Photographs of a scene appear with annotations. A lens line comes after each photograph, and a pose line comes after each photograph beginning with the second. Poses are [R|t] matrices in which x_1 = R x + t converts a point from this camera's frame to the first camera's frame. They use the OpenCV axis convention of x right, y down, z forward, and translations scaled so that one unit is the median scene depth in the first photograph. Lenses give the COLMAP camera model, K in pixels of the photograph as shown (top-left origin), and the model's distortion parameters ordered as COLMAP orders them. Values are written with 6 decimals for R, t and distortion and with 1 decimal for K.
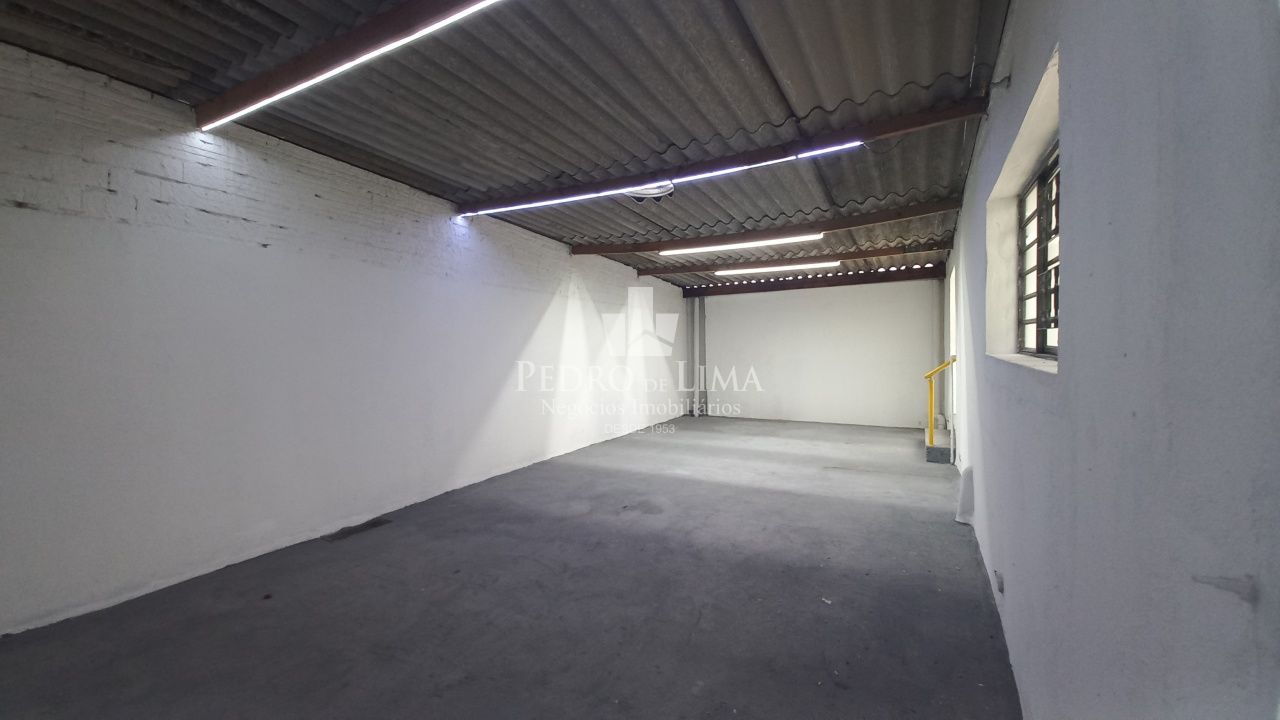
lens RADIAL K [[504.1, 0, 640.4], [0, 504.1, 361.1], [0, 0, 1]] dist [-0.005712, -0.003305]
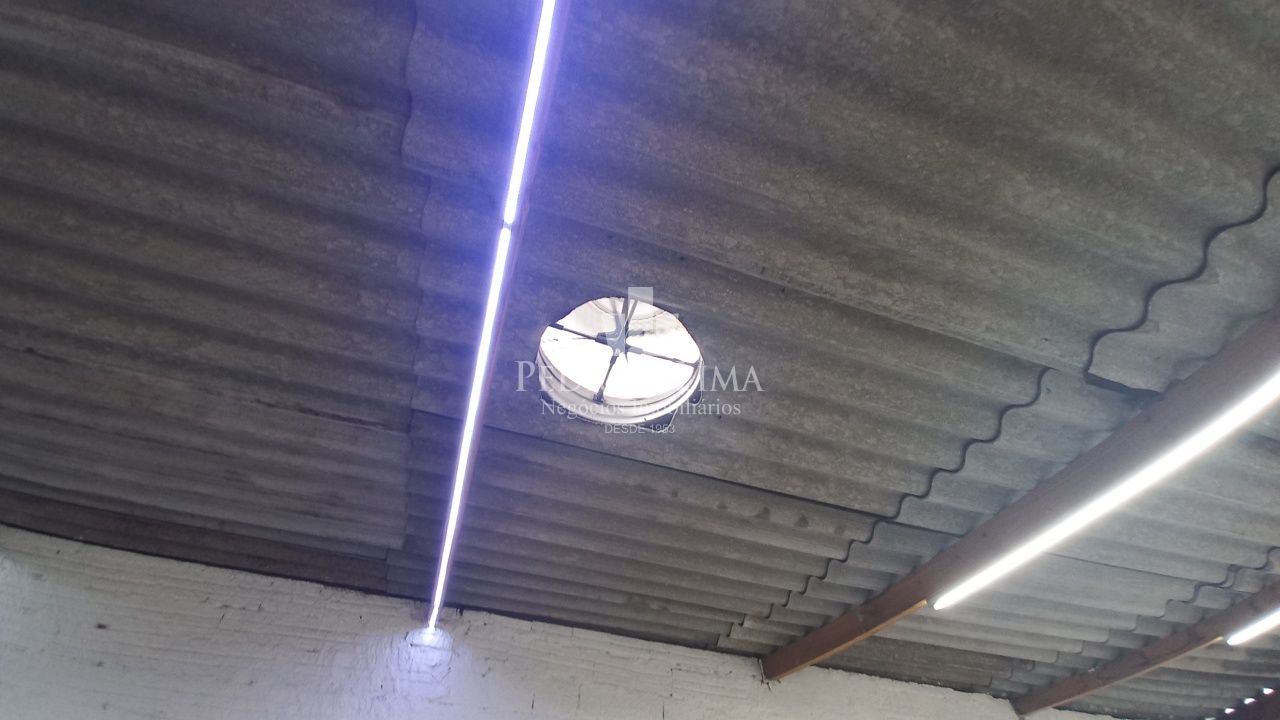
lens RADIAL K [[504.1, 0, 643.5], [0, 504.1, 355.2], [0, 0, 1]] dist [-0.005712, -0.003305]
pose [[0.737815, -0.515804, -0.435403, 0.168735], [-0.004347, 0.641394, -0.767199, -0.087318], [0.674989, 0.567944, 0.470987, 0.828628]]
